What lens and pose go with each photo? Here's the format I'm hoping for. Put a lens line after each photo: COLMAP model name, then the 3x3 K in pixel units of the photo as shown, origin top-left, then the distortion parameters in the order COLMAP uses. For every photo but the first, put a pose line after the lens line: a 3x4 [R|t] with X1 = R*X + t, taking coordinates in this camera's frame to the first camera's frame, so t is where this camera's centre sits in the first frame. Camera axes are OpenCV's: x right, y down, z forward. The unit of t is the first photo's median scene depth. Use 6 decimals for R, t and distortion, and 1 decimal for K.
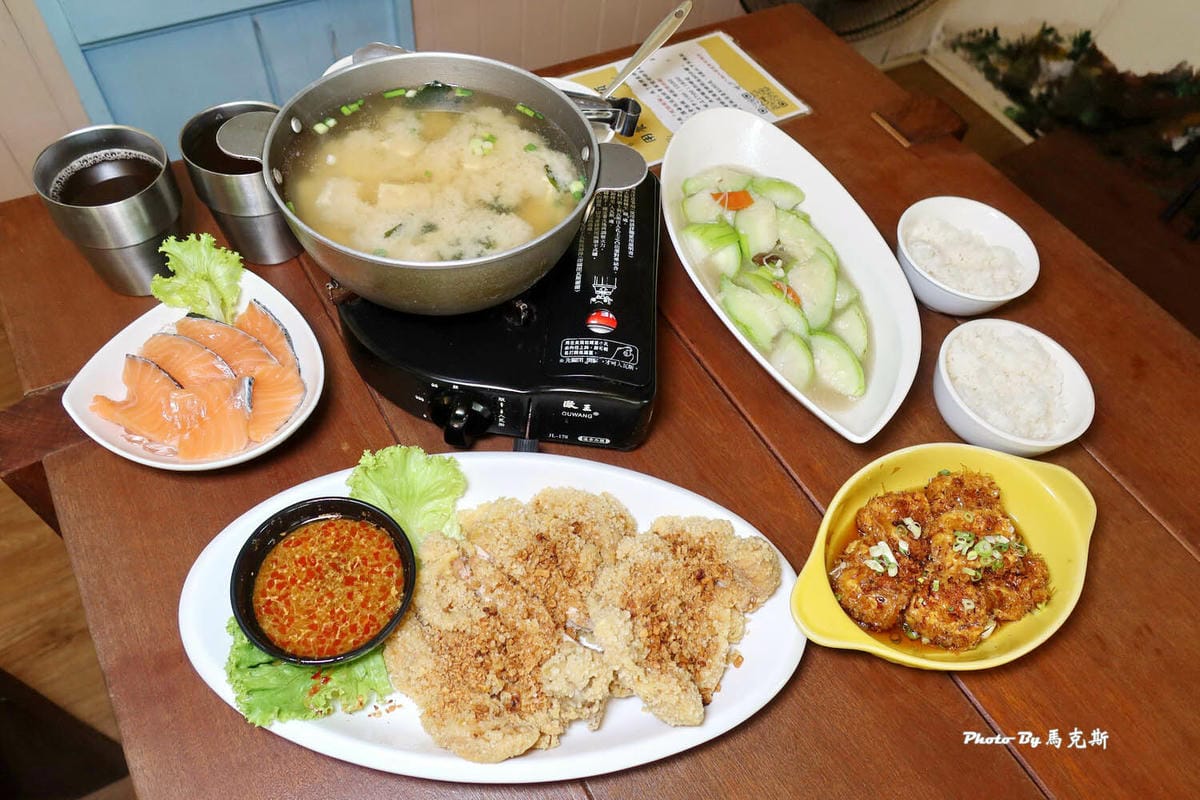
lens RADIAL K [[514.2, 0, 600.0], [0, 514.2, 400.0], [0, 0, 1]] dist [-0.001203, -0.000239]
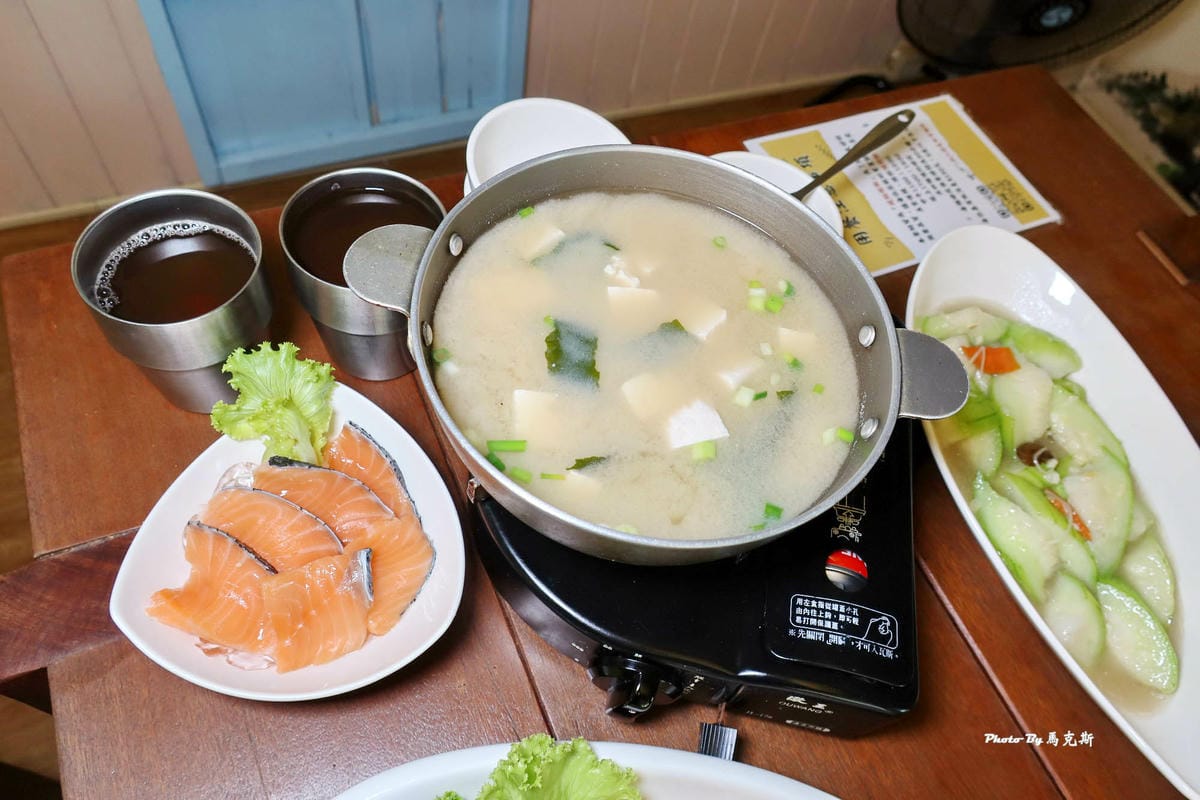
lens RADIAL K [[524.3, 0, 632.6], [0, 524.3, 399.8], [0, 0, 1]] dist [-0.002269, 0.000317]
pose [[0.991295, 0.130711, -0.015778, -0.248419], [-0.130170, 0.990992, 0.031477, -0.298500], [0.019751, -0.029149, 0.999380, 0.234685]]
